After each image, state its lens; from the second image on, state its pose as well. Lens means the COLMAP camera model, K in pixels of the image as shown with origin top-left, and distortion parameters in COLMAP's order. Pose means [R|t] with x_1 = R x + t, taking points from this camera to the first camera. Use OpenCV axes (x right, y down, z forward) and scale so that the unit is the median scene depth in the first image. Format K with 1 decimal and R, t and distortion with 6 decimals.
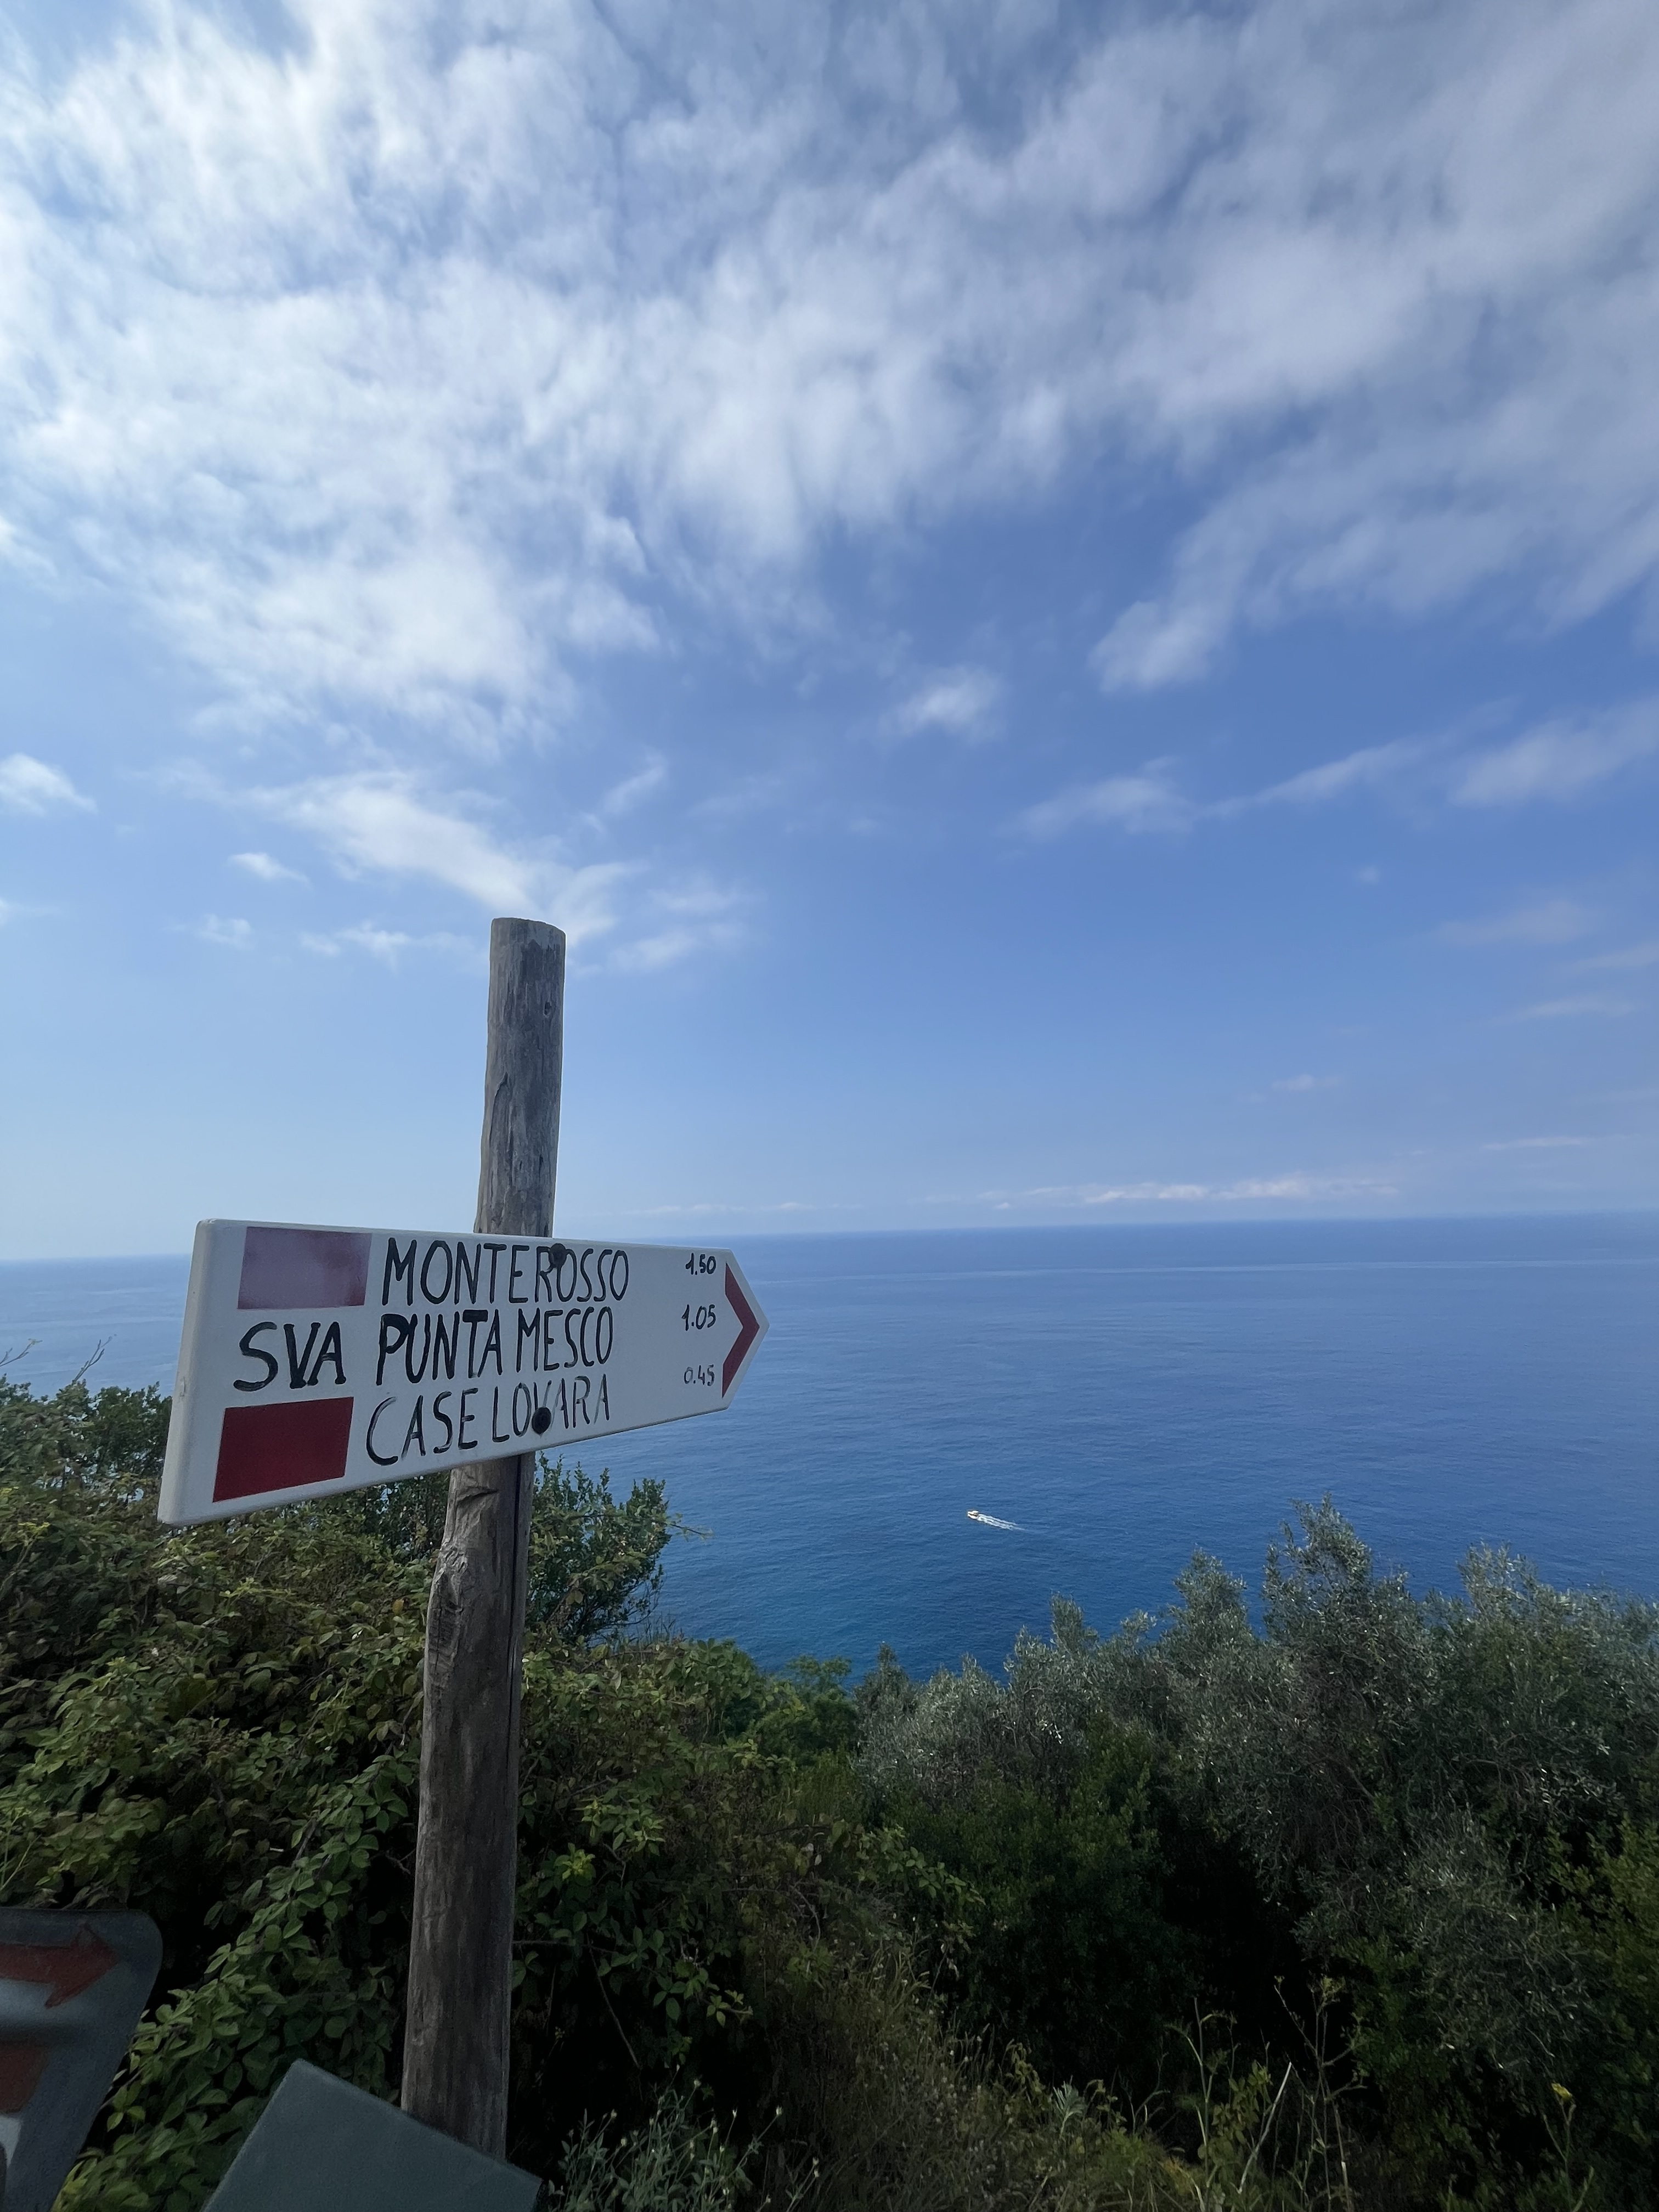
lens RADIAL K [[882.3, 0, 827.1], [0, 882.3, 1107.9], [0, 0, 1]] dist [-0.000243, 0.000021]
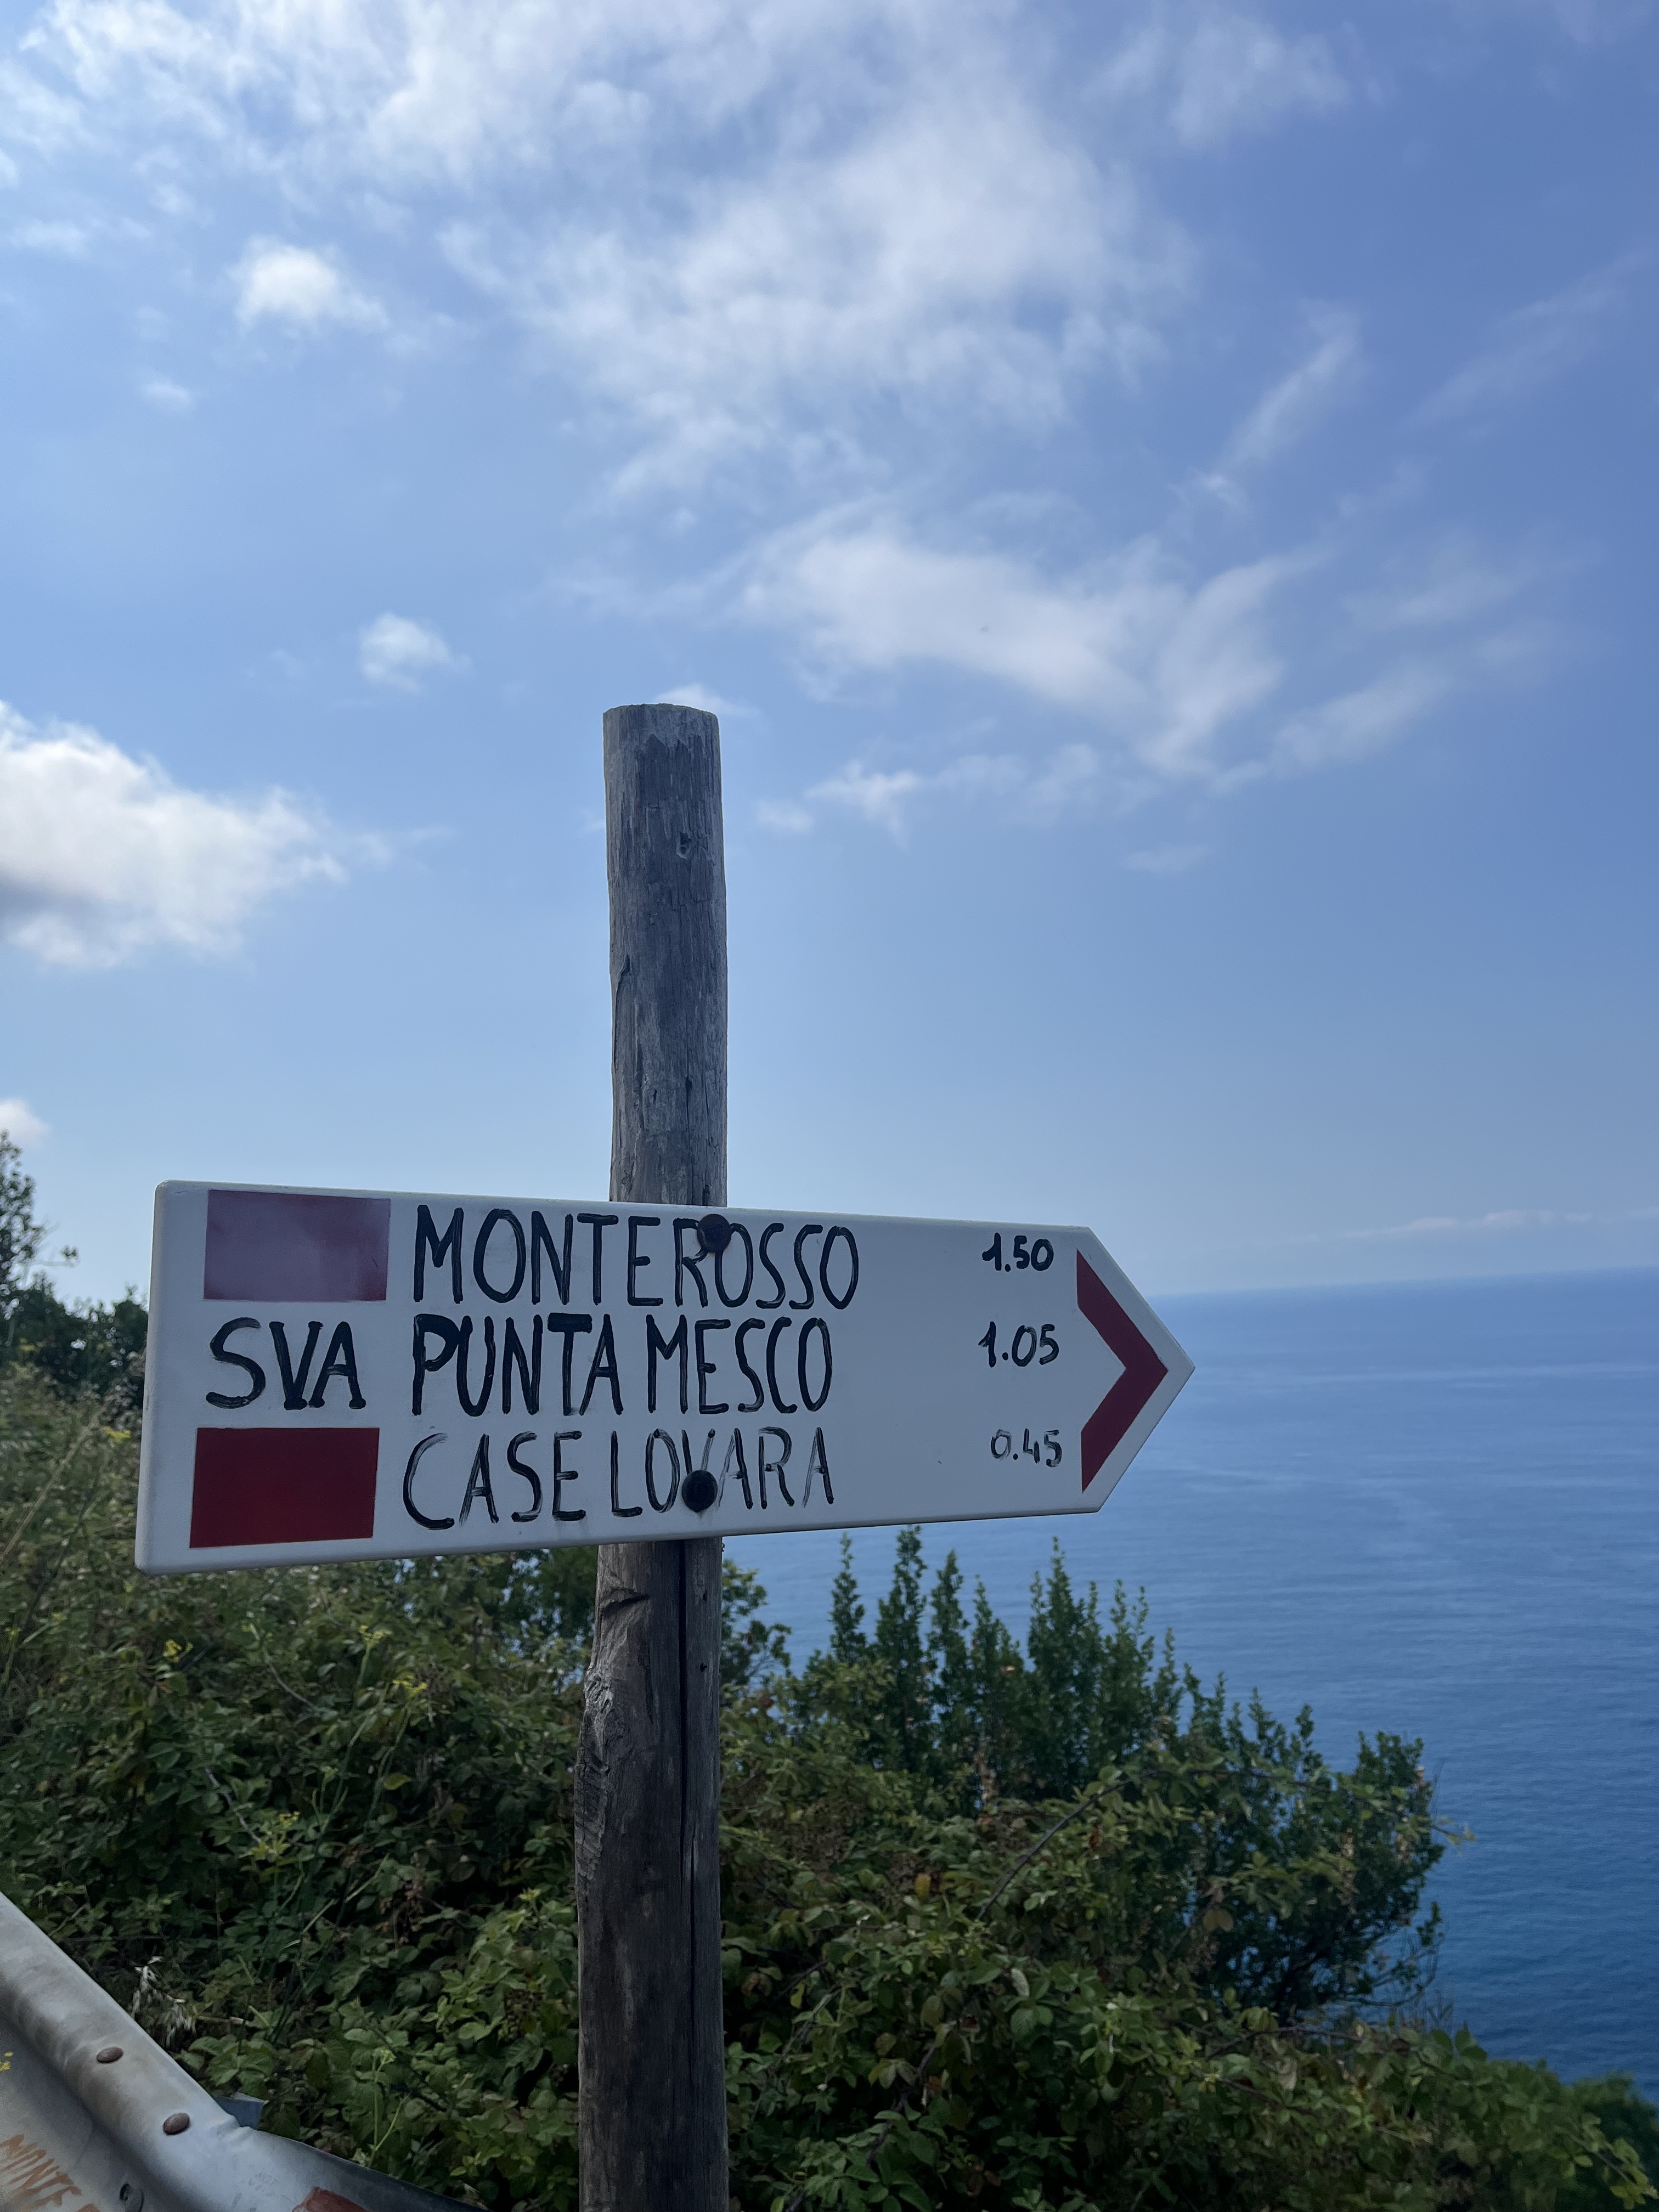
lens RADIAL K [[1695.8, 0, 907.5], [0, 1695.8, 1113.7], [0, 0, 1]] dist [0.065918, -0.098563]
pose [[0.872956, -0.079544, -0.481270, 0.385609], [0.099965, 0.994848, 0.016895, 0.073339], [0.477447, -0.062859, 0.876409, 0.015980]]
